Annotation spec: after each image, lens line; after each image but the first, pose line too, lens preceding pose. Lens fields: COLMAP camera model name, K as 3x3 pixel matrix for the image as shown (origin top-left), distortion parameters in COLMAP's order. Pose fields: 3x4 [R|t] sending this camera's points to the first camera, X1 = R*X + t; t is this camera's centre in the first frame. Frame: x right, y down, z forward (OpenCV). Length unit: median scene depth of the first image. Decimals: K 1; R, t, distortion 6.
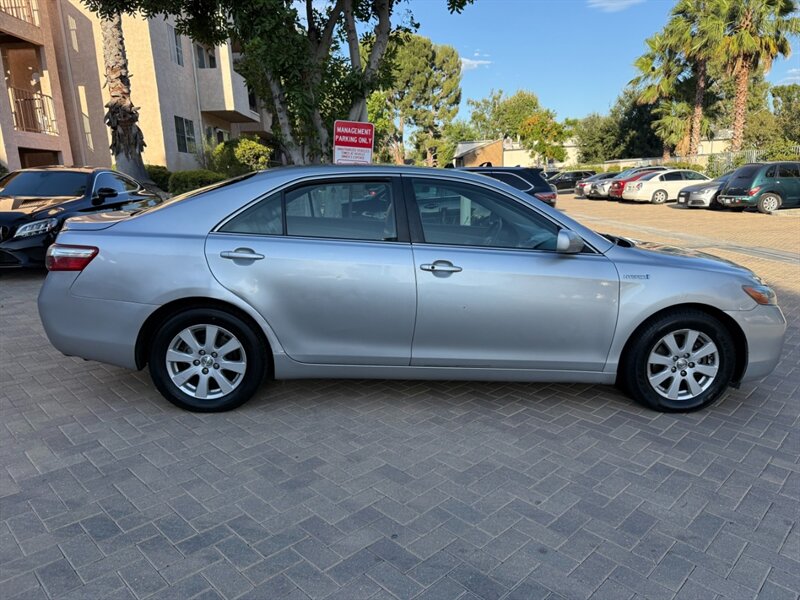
lens RADIAL K [[564.8, 0, 404.2], [0, 564.8, 297.7], [0, 0, 1]] dist [0.043436, -0.062821]
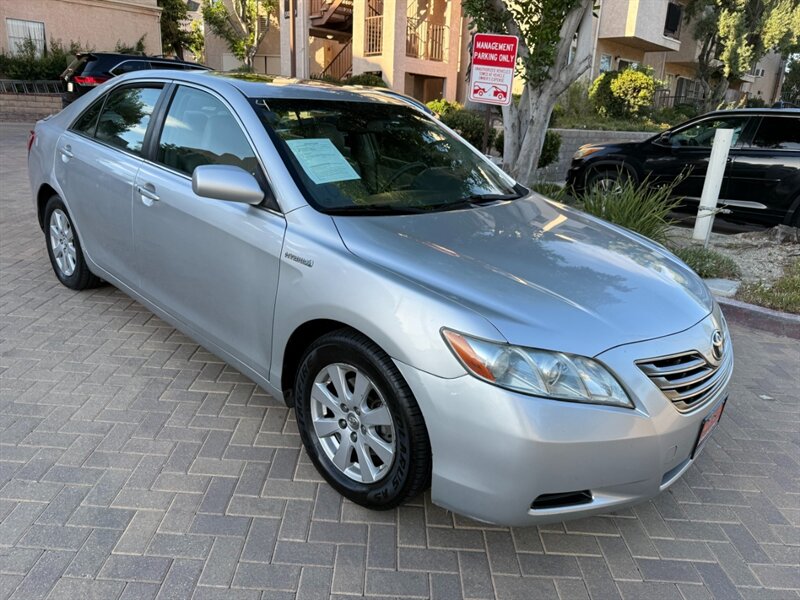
lens RADIAL K [[570.9, 0, 406.2], [0, 570.9, 298.2], [0, 0, 1]] dist [0.000402, -0.001672]
pose [[0.697406, 0.276943, -0.661005, 0.461823], [-0.209175, 0.960818, 0.181862, -0.067184], [0.685471, 0.011434, 0.728010, 0.312415]]
